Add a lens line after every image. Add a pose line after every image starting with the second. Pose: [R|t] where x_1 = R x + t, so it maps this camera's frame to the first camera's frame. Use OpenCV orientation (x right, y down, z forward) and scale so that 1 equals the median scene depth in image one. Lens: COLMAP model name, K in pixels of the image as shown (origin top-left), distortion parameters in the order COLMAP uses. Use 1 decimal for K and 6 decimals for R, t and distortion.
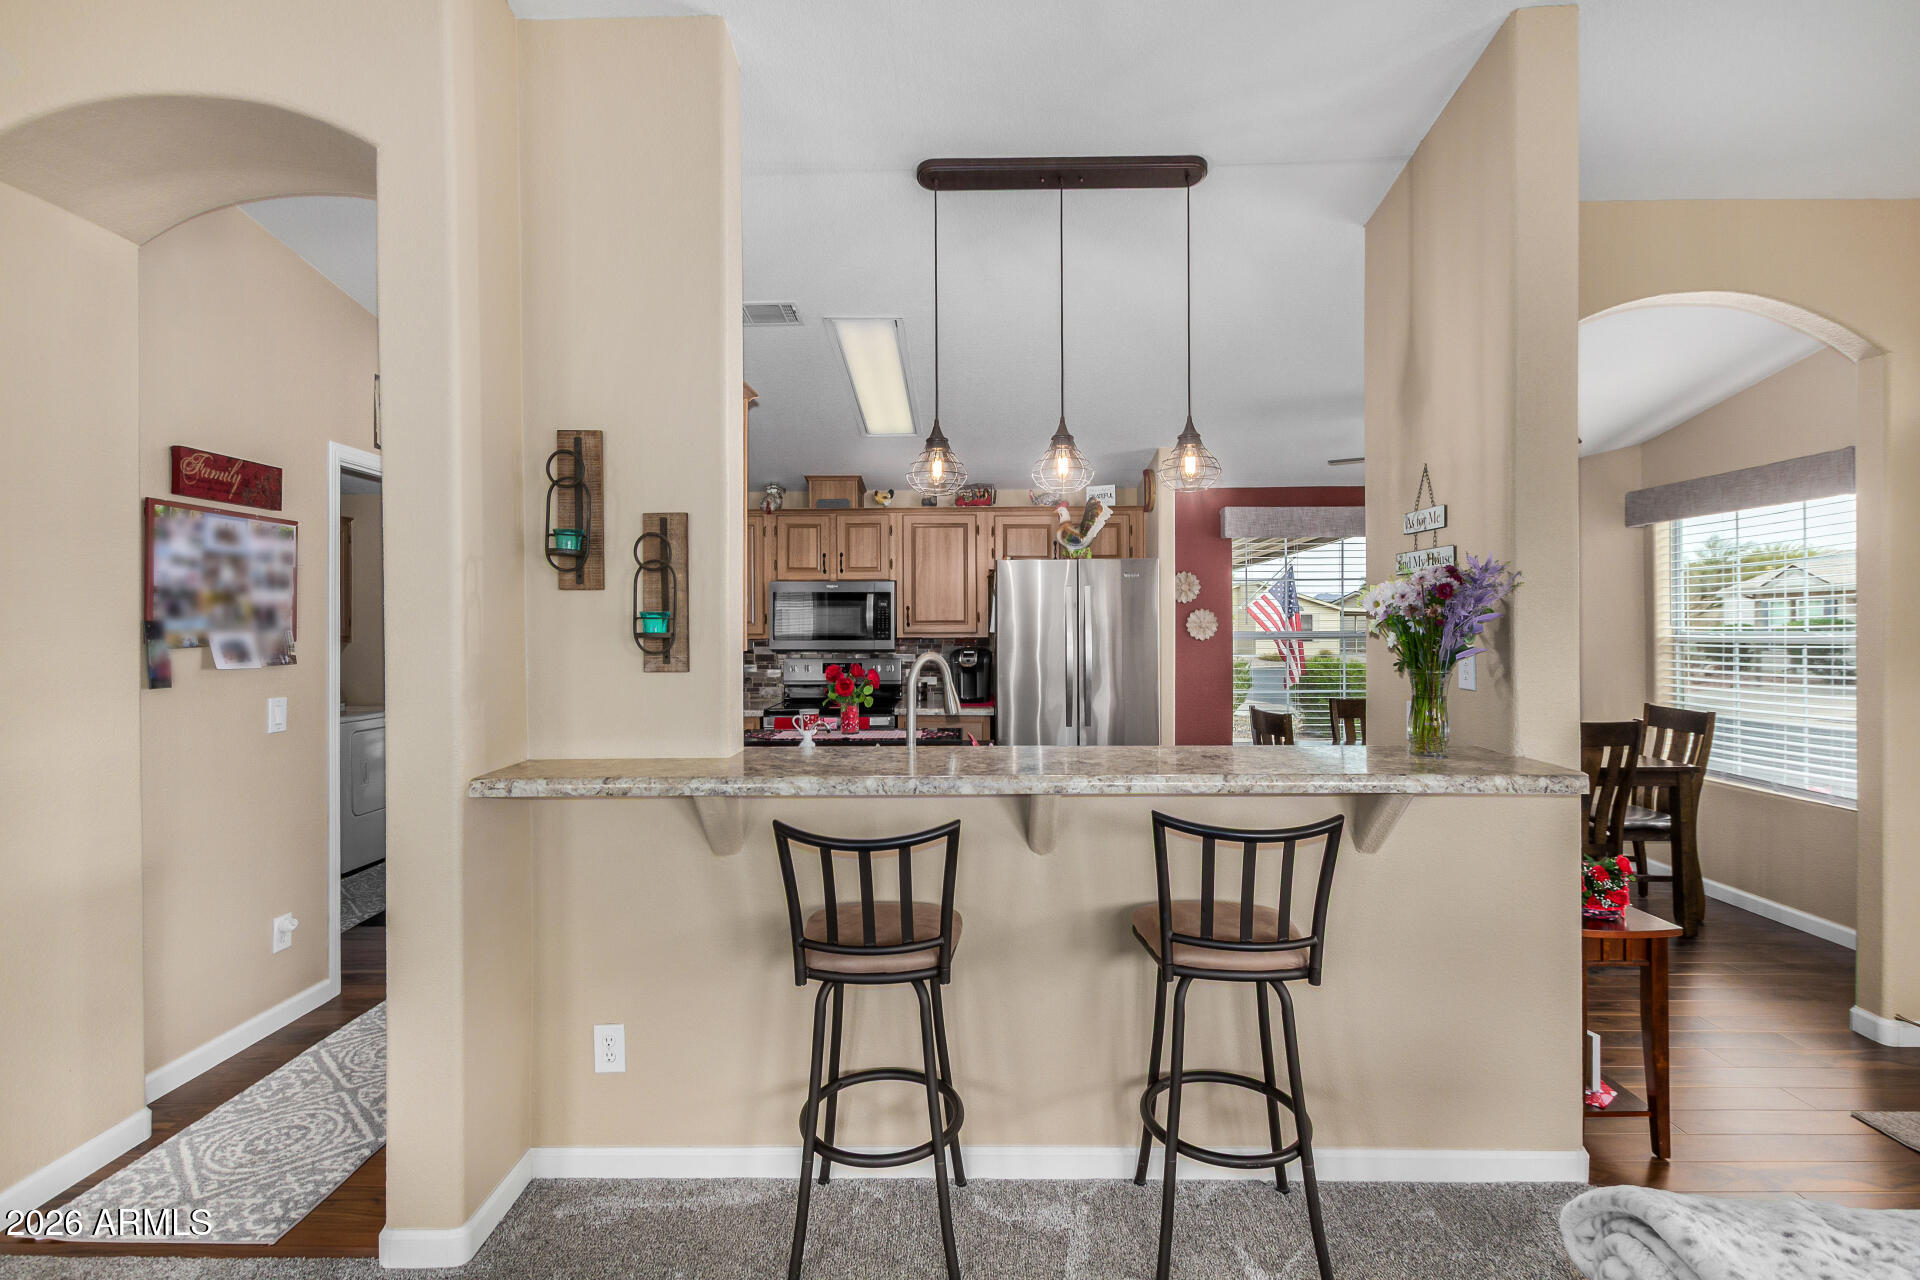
lens RADIAL K [[890.6, 0, 960.0], [0, 890.6, 640.0], [0, 0, 1]] dist [-0.000128, -0.000006]
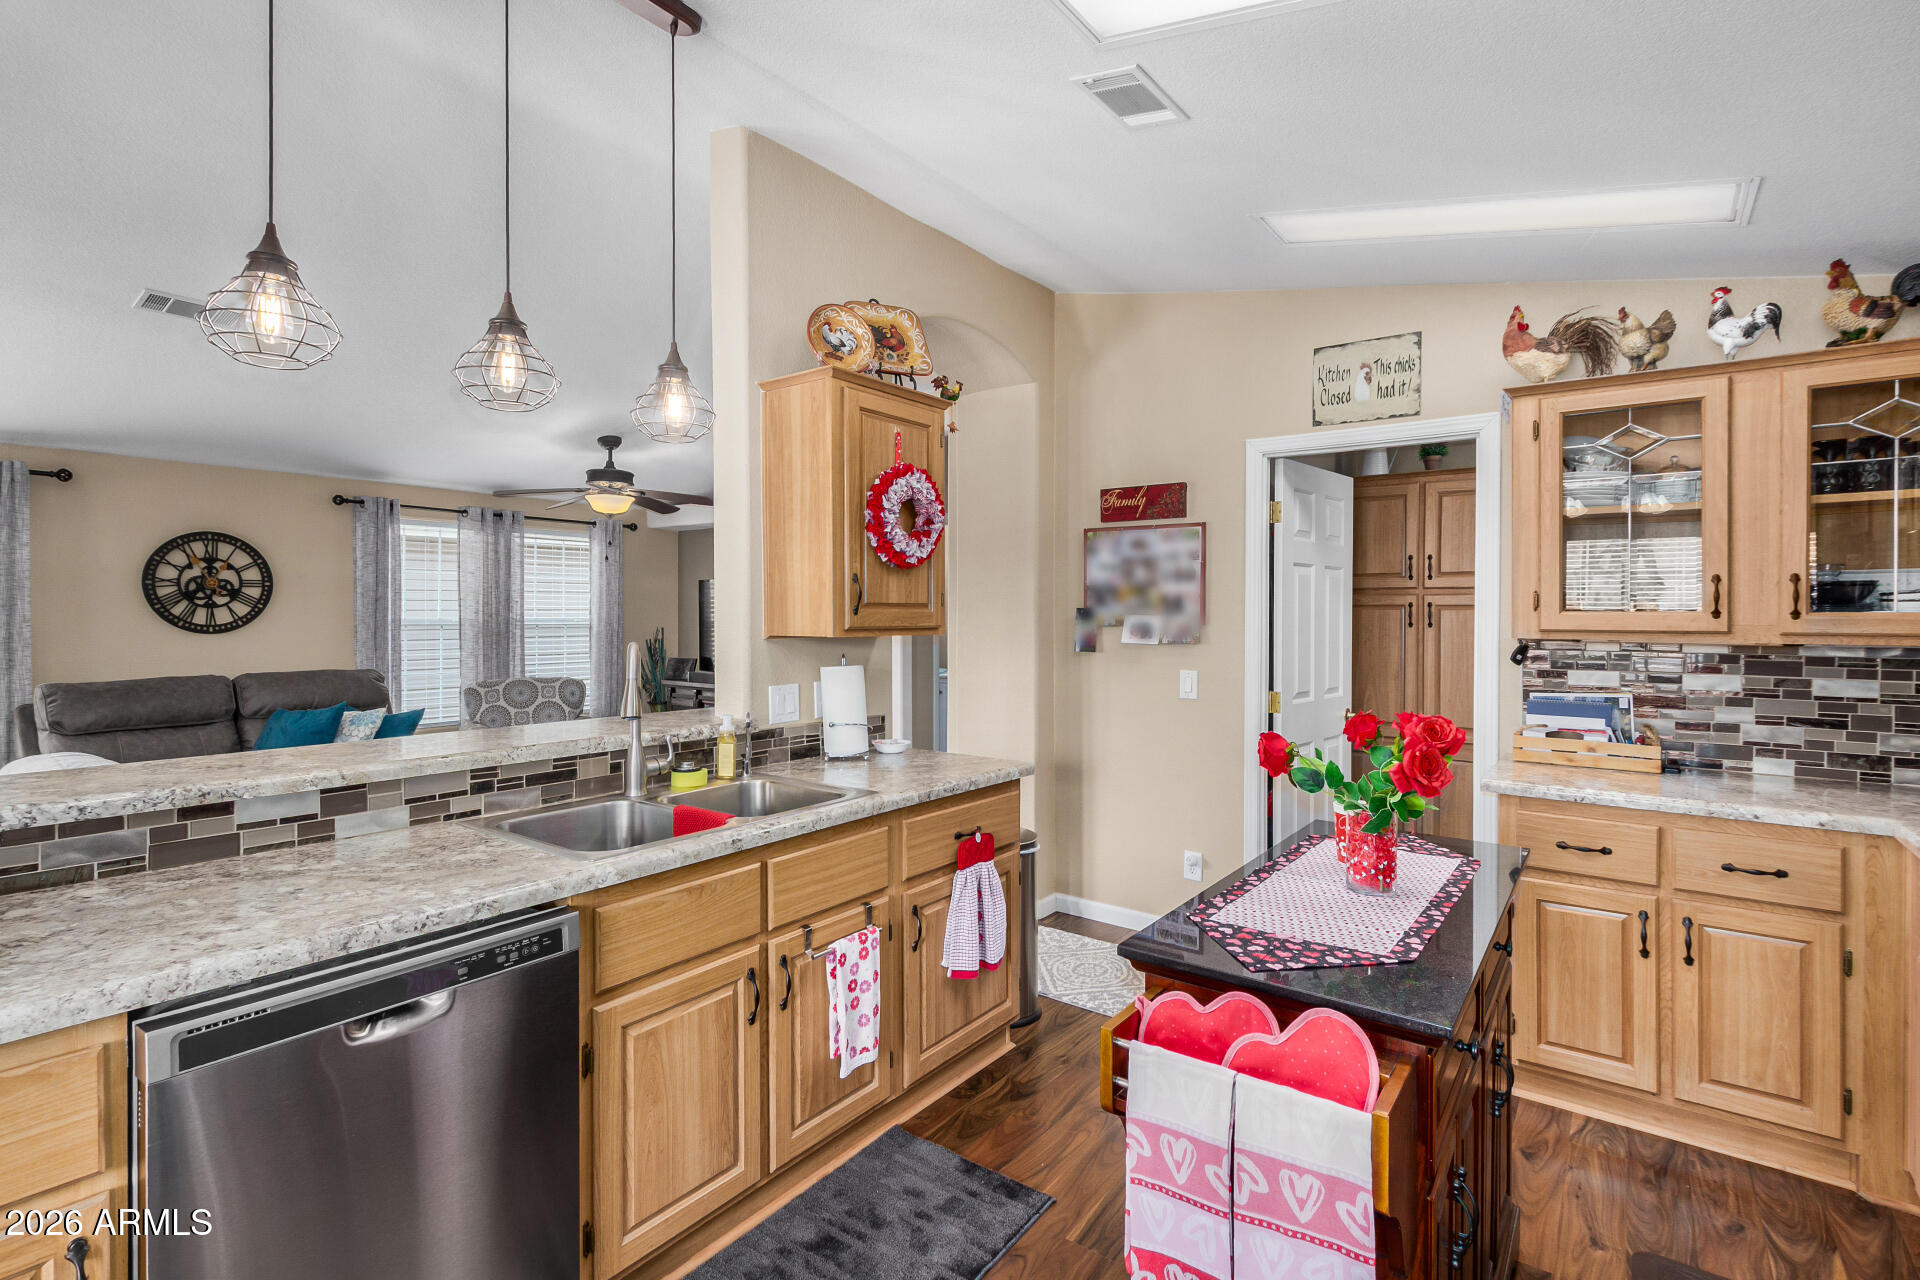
lens RADIAL K [[890.6, 0, 960.0], [0, 890.6, 640.0], [0, 0, 1]] dist [-0.000128, -0.000006]
pose [[-0.592056, 0.026149, -0.805472, 0.432469], [-0.015219, 0.998932, 0.043616, -0.027377], [0.805753, 0.038081, -0.591026, 1.587339]]
